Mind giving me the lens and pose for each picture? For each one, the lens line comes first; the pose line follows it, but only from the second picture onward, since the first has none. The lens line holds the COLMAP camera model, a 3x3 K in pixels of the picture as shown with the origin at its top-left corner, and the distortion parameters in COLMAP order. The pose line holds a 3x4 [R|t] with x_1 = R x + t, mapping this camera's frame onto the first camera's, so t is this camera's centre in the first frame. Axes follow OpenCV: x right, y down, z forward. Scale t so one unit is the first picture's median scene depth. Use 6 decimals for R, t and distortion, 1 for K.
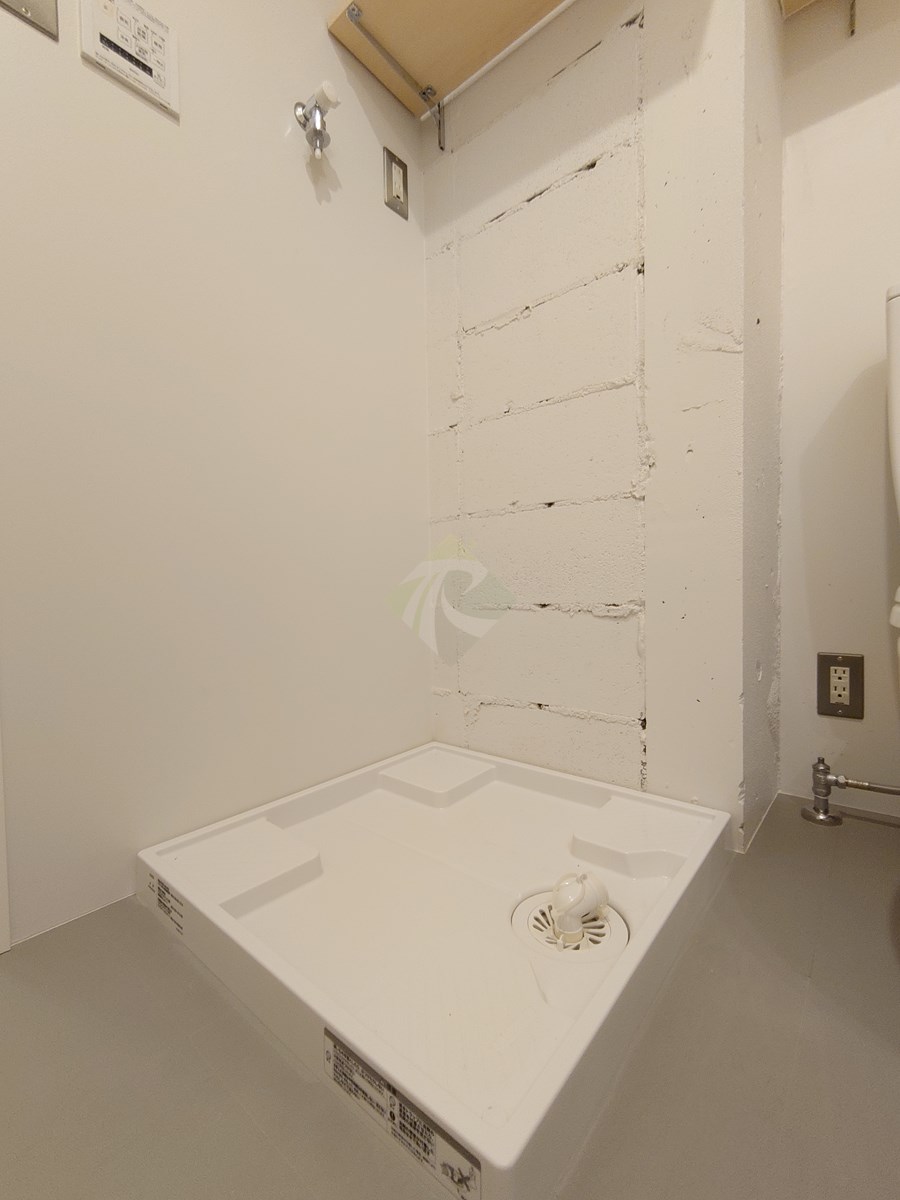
lens RADIAL K [[514.1, 0, 451.9], [0, 514.1, 606.9], [0, 0, 1]] dist [-0.002149, -0.000793]
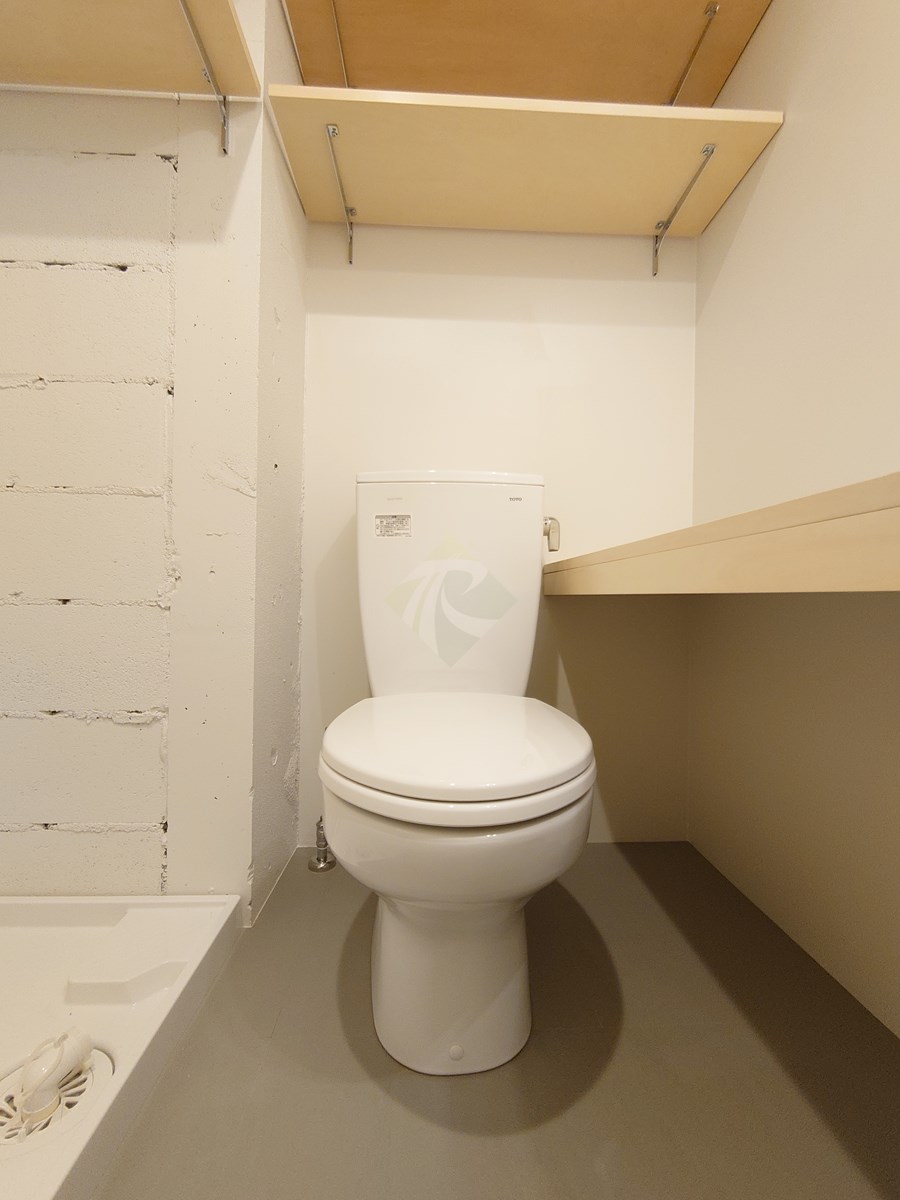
lens RADIAL K [[514.1, 0, 451.9], [0, 514.1, 606.9], [0, 0, 1]] dist [-0.002149, -0.000793]
pose [[0.737627, 0.024216, 0.674774, 0.092588], [-0.003727, 0.999487, -0.031796, -0.182682], [-0.675198, 0.020939, 0.737339, -0.154401]]
